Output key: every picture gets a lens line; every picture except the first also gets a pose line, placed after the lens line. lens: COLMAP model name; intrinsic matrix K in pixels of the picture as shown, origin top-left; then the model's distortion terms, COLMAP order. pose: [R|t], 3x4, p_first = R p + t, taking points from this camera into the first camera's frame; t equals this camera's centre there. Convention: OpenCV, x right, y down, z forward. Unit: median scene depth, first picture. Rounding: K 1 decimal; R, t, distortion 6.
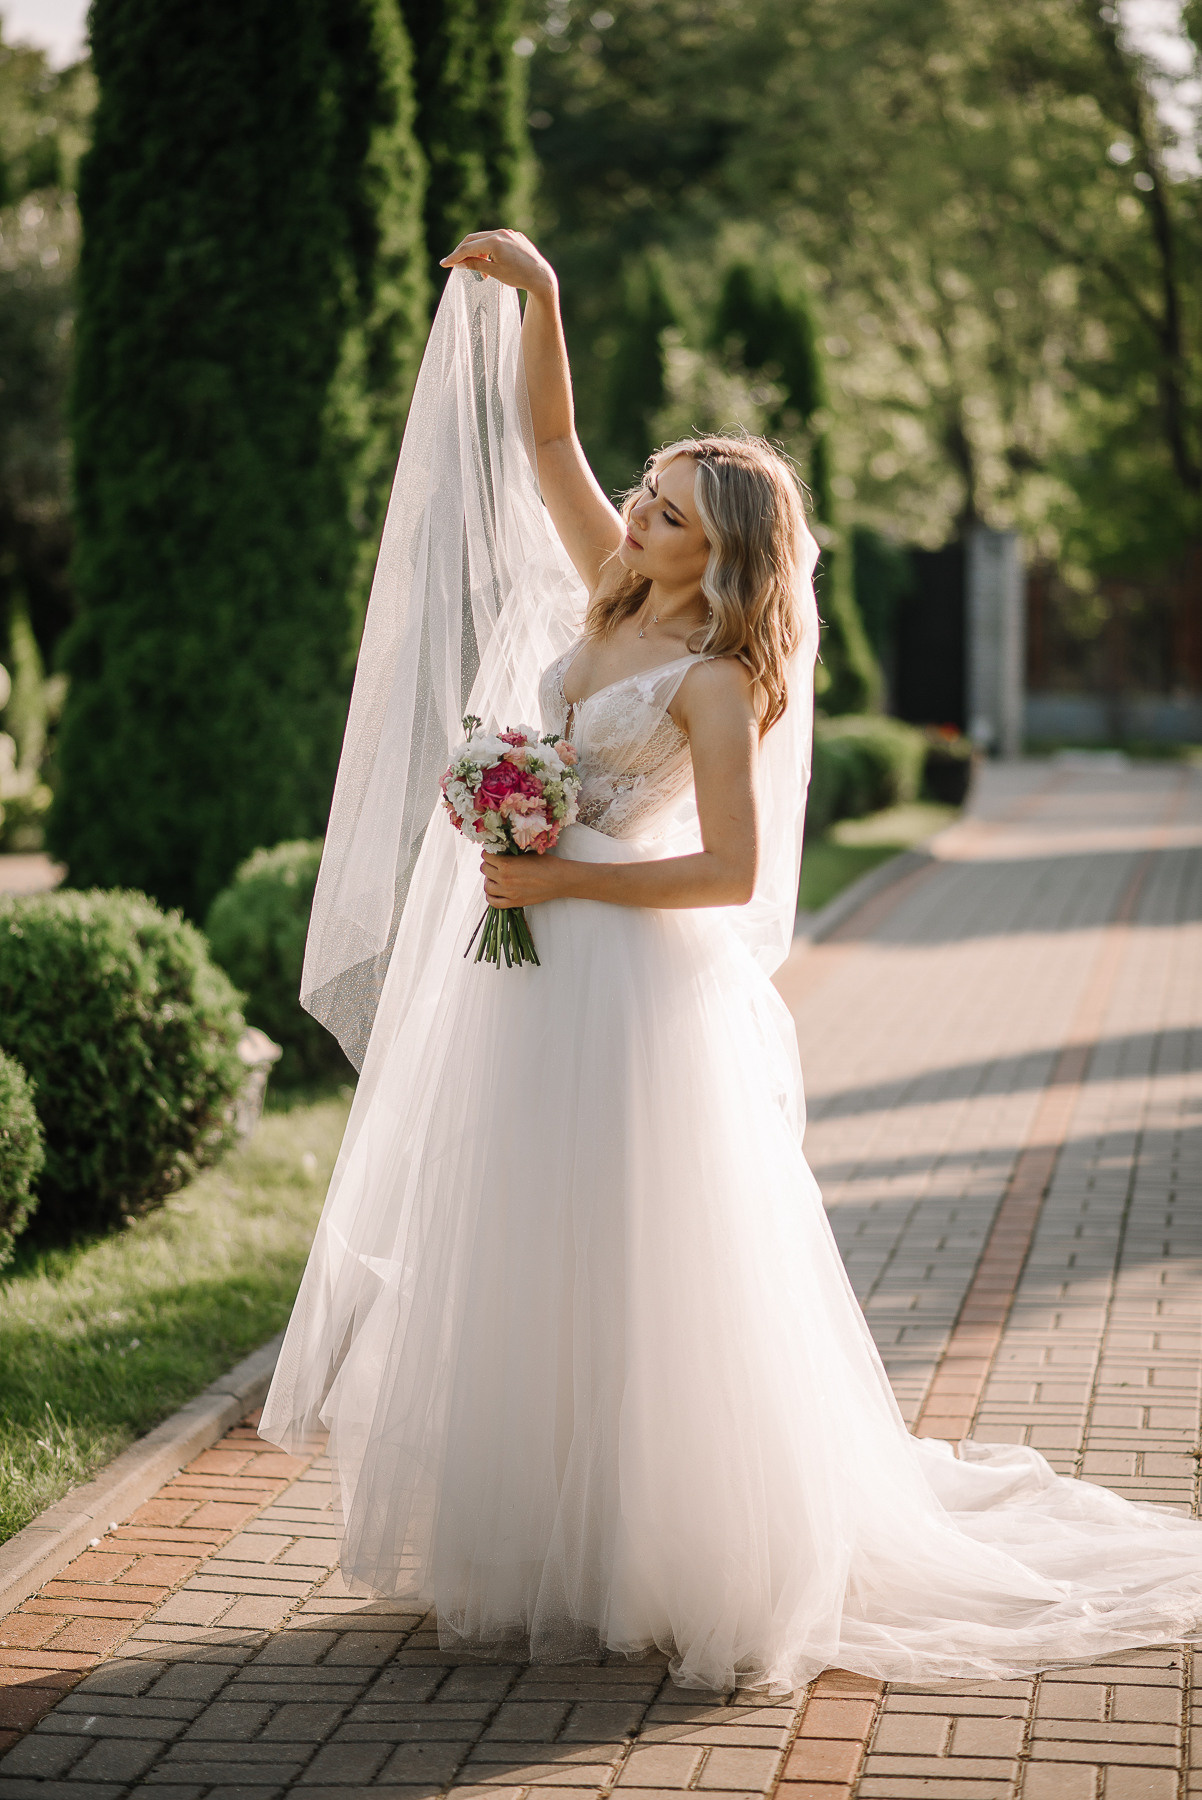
lens RADIAL K [[4222.4, 0, 601.0], [0, 4222.4, 900.0], [0, 0, 1]] dist [-0.104228, 2.486815]
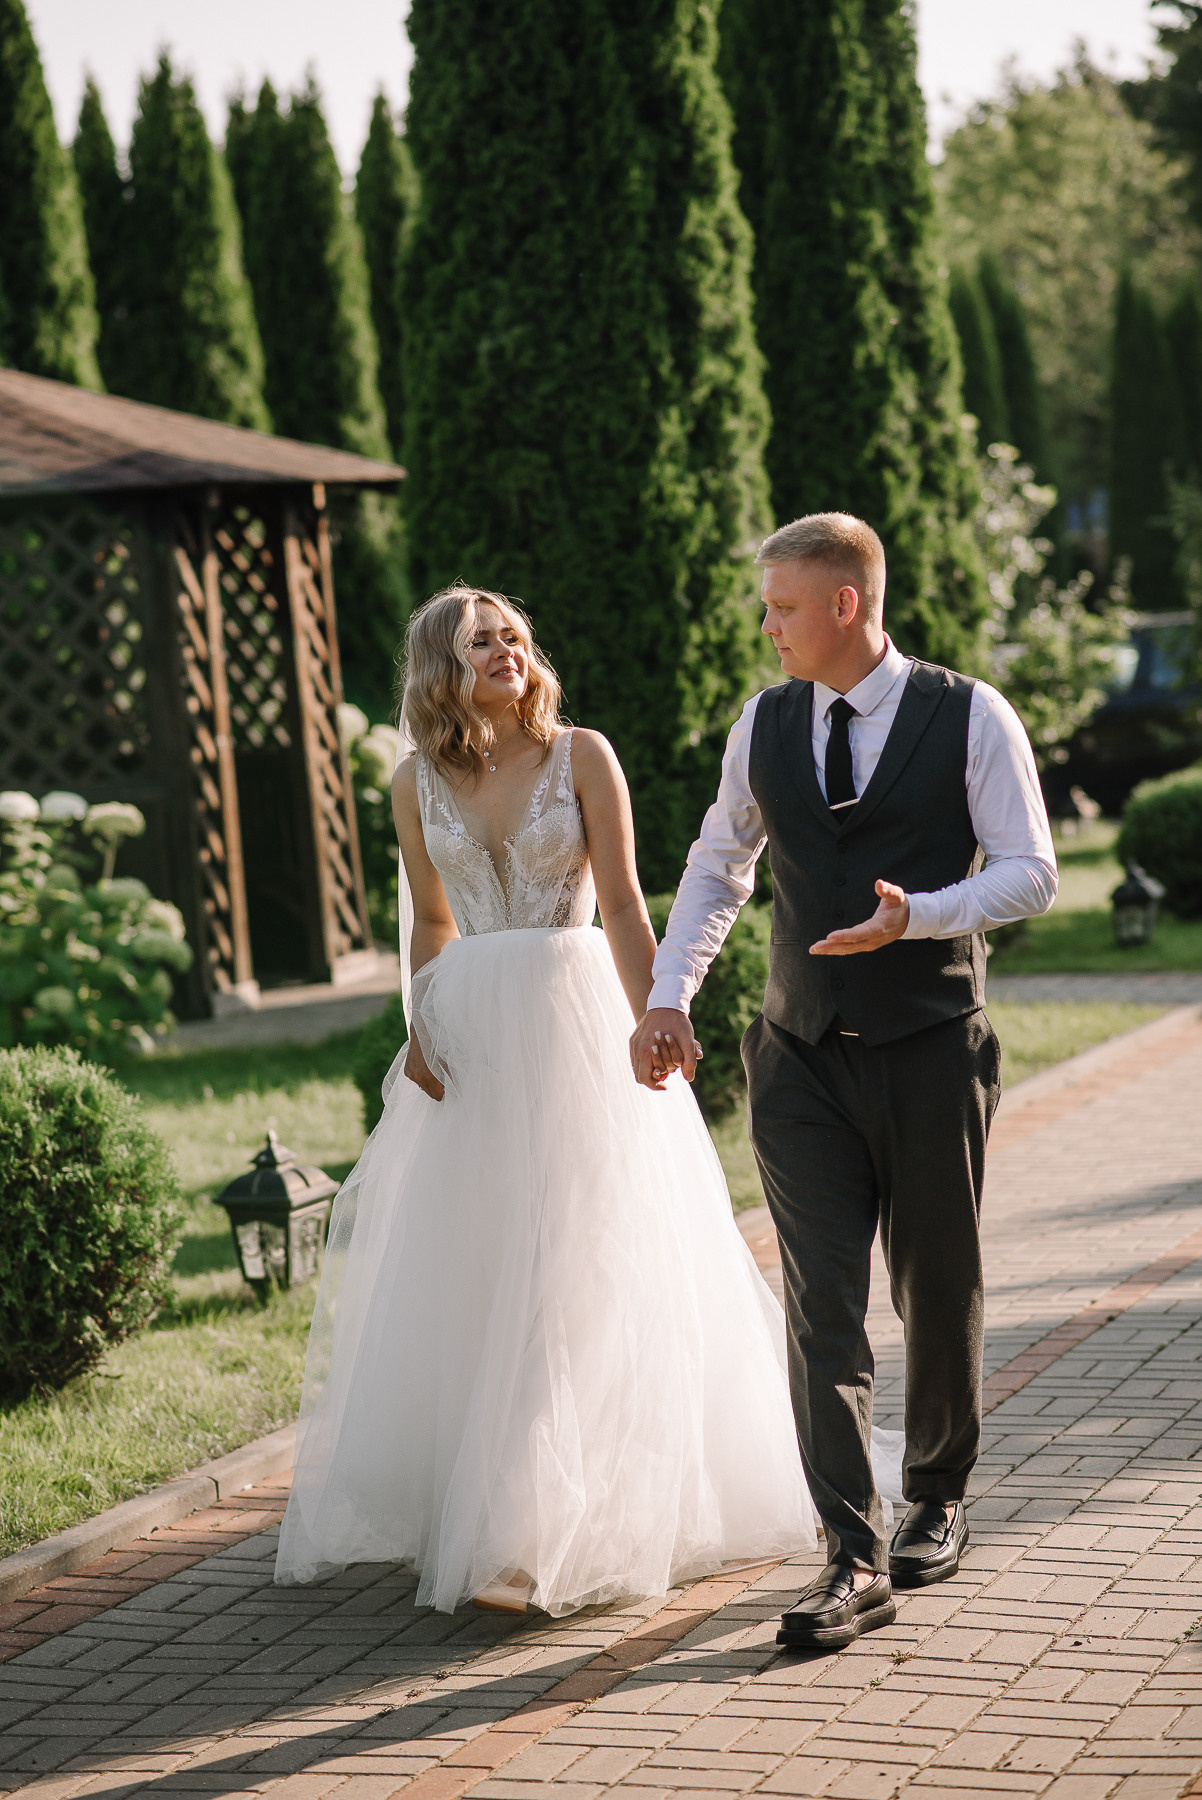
lens RADIAL K [[4222.4, 0, 601.0], [0, 4222.4, 900.0], [0, 0, 1]] dist [-0.104228, 2.486815]
pose [[0.977439, -0.039421, -0.207506, 0.124882], [0.038426, 0.999222, -0.008824, -0.012965], [0.207693, 0.000651, 0.978194, 0.038479]]
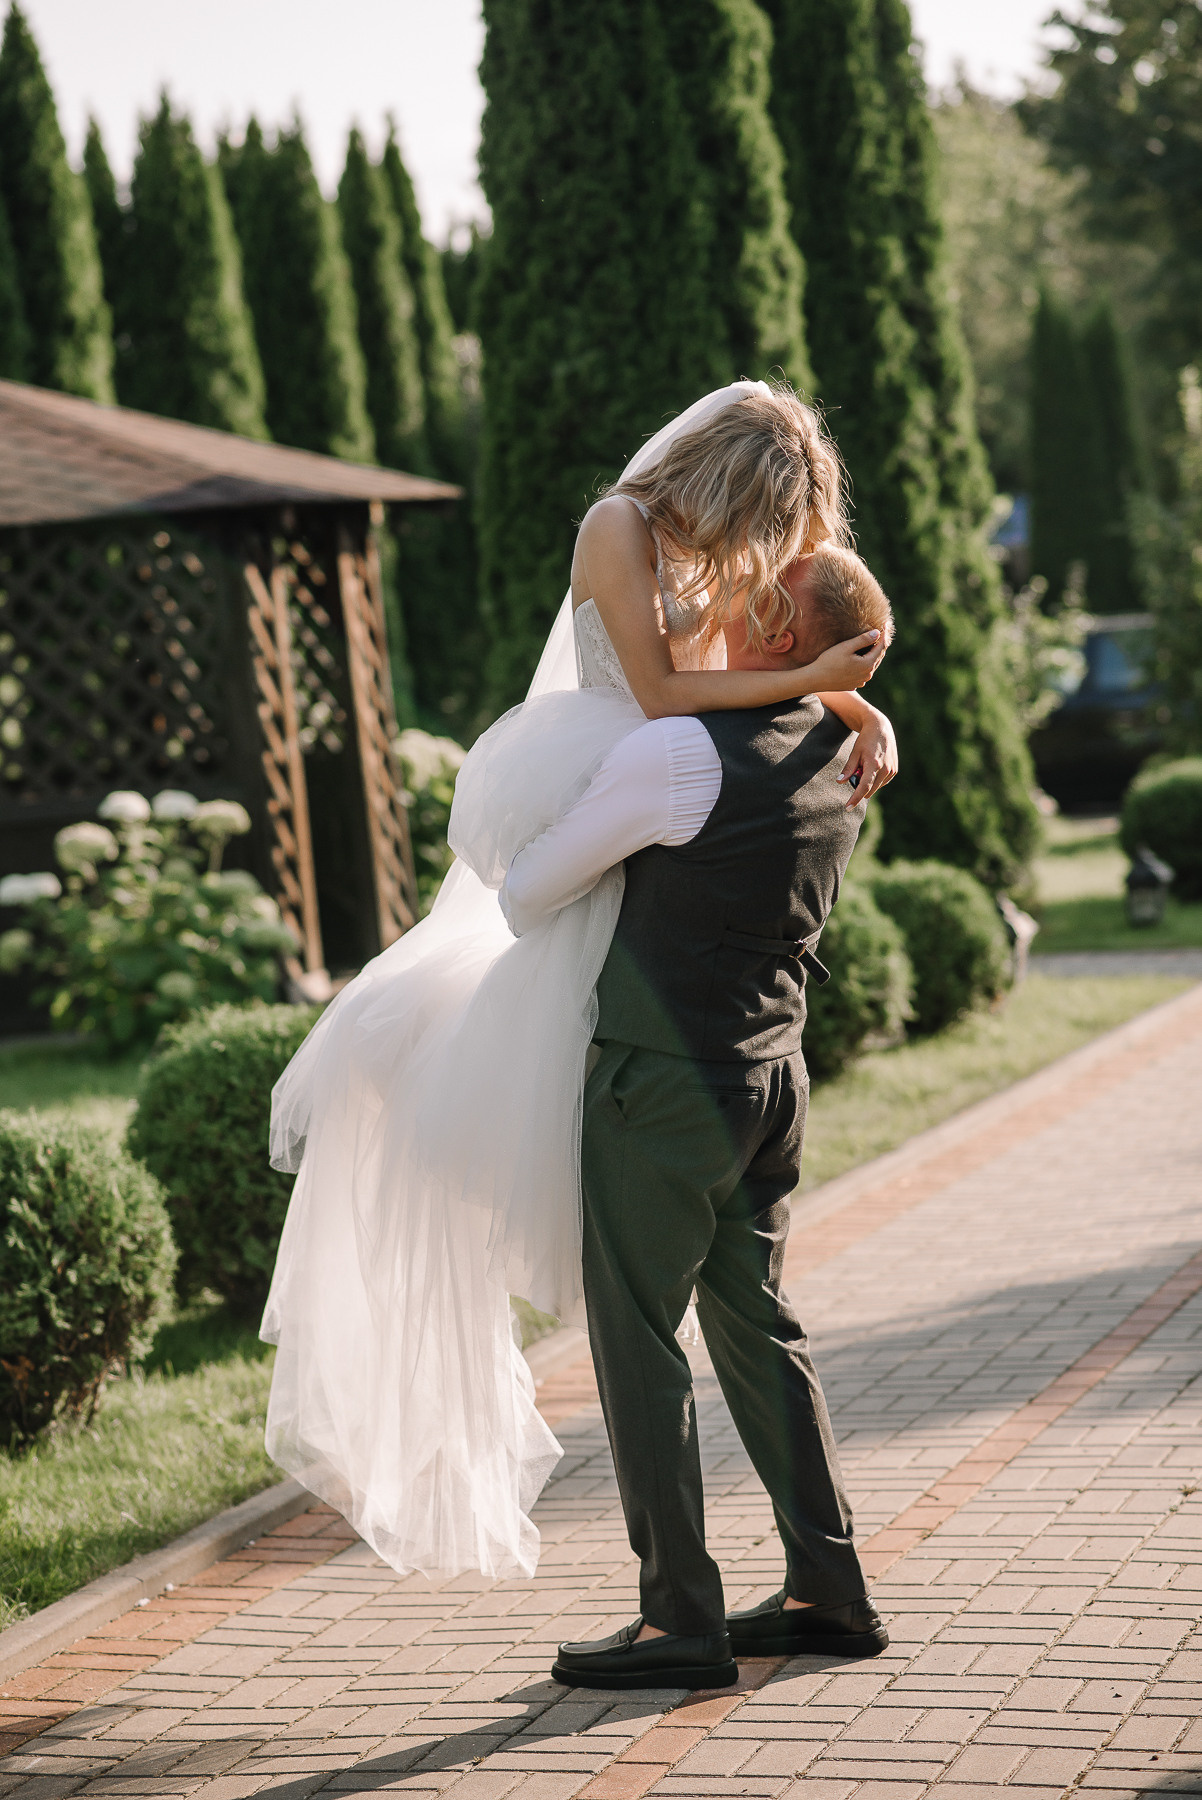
lens RADIAL K [[4222.4, 0, 601.0], [0, 4222.4, 900.0], [0, 0, 1]] dist [-0.104228, 2.486815]
pose [[0.982902, -0.055439, -0.175584, 0.087174], [0.054284, 0.998461, -0.011377, -0.007100], [0.175945, 0.001651, 0.984399, -0.040769]]
